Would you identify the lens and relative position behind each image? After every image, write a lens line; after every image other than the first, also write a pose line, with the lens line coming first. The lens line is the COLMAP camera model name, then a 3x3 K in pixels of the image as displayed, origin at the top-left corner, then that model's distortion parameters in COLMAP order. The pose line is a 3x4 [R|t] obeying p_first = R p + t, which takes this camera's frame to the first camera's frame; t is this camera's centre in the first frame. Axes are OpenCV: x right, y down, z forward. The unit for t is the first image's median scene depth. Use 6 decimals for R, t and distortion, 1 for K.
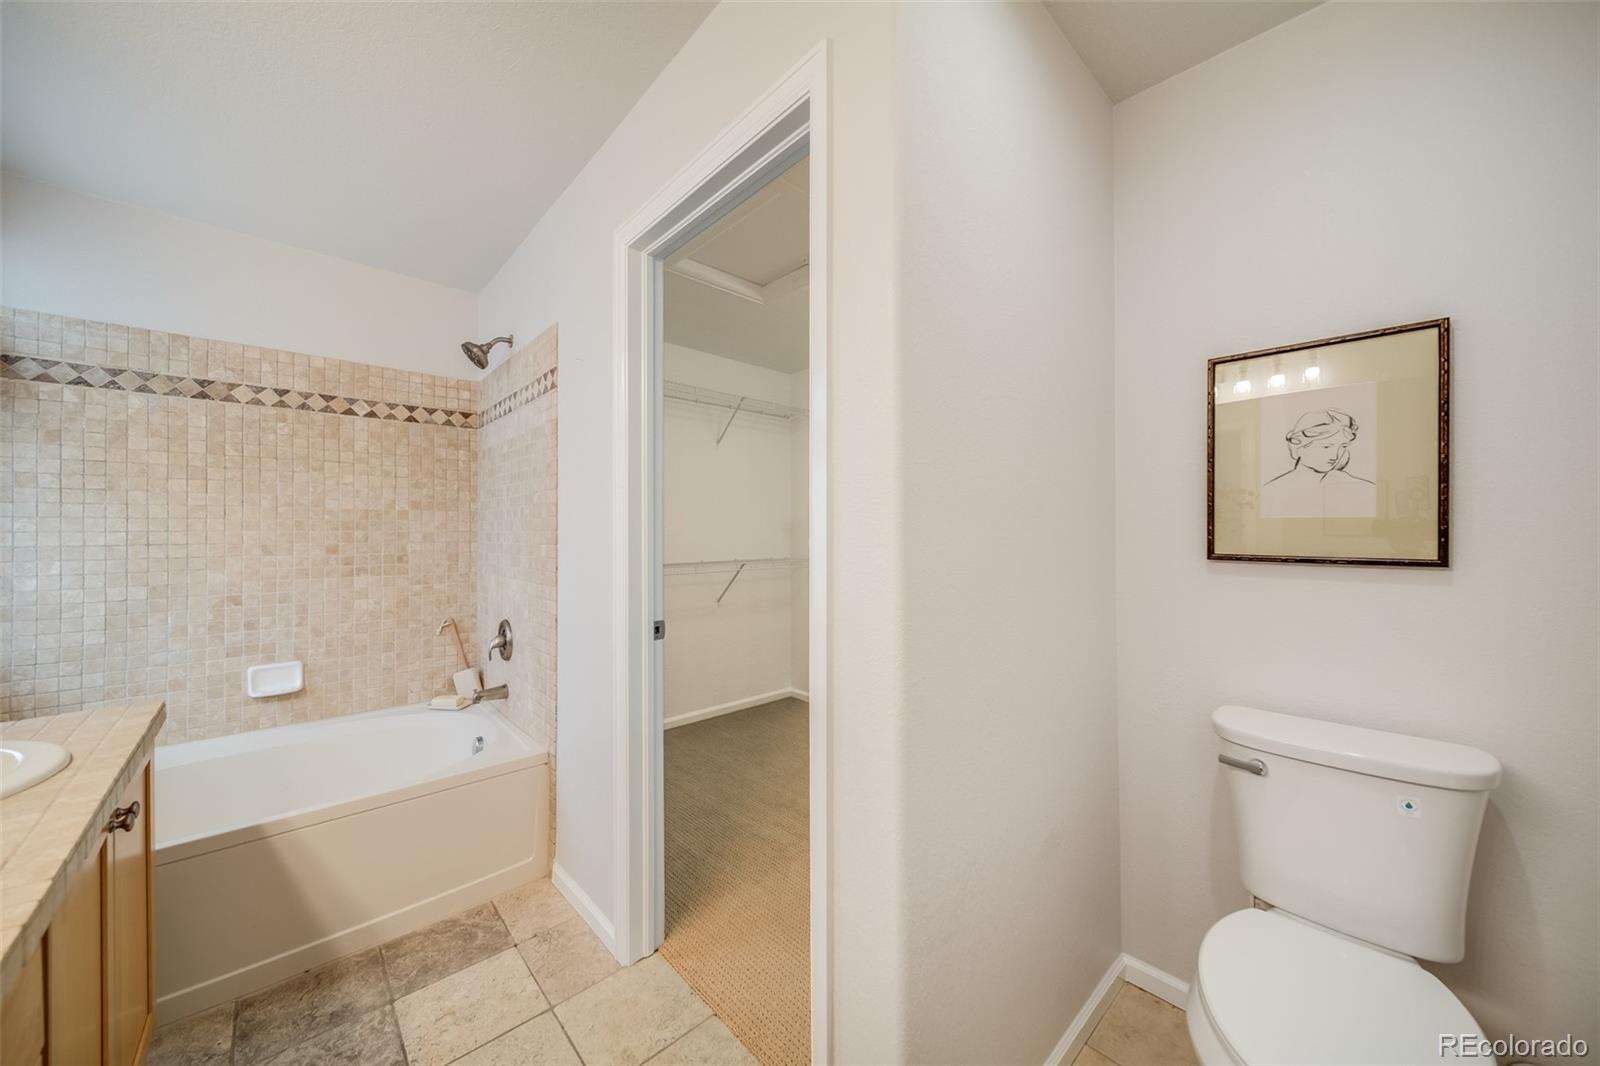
lens RADIAL K [[563.9, 0, 797.0], [0, 563.9, 528.2], [0, 0, 1]] dist [0.001317, -0.000105]
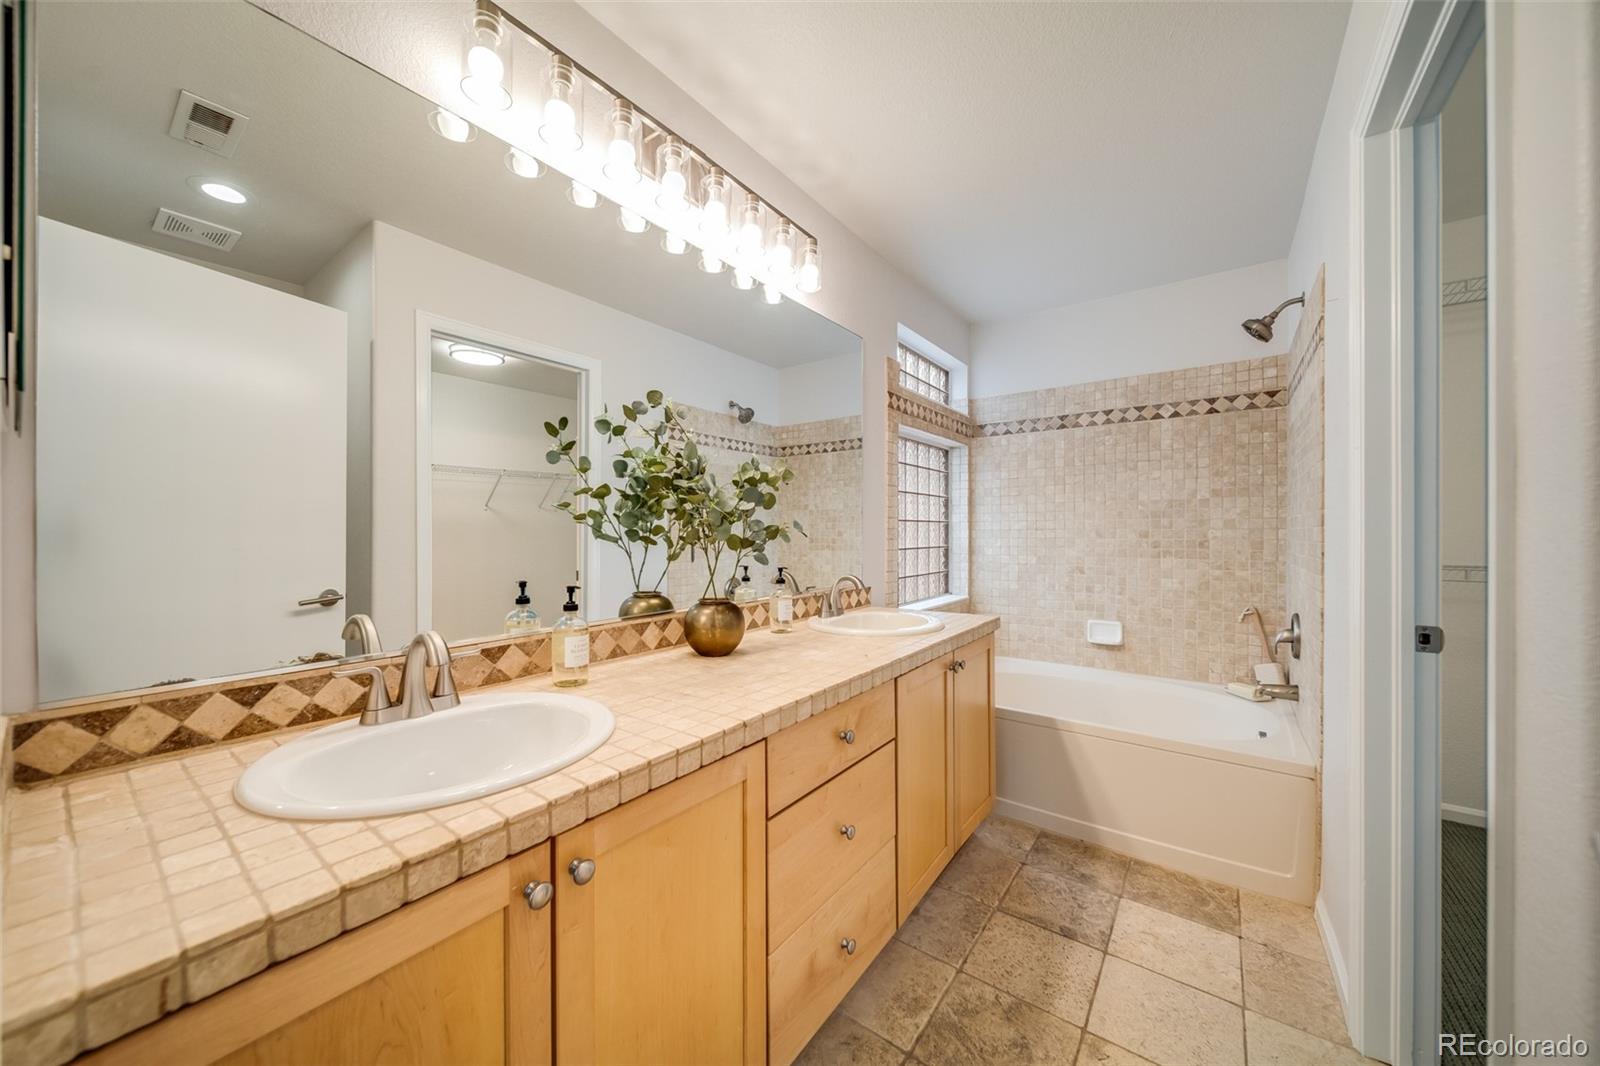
lens RADIAL K [[563.9, 0, 797.0], [0, 563.9, 528.2], [0, 0, 1]] dist [0.001317, -0.000105]
pose [[0.189485, -0.006605, -0.981861, 0.218597], [0.009365, 0.999944, -0.004919, 0.024431], [0.981839, -0.008263, 0.189536, 0.053004]]
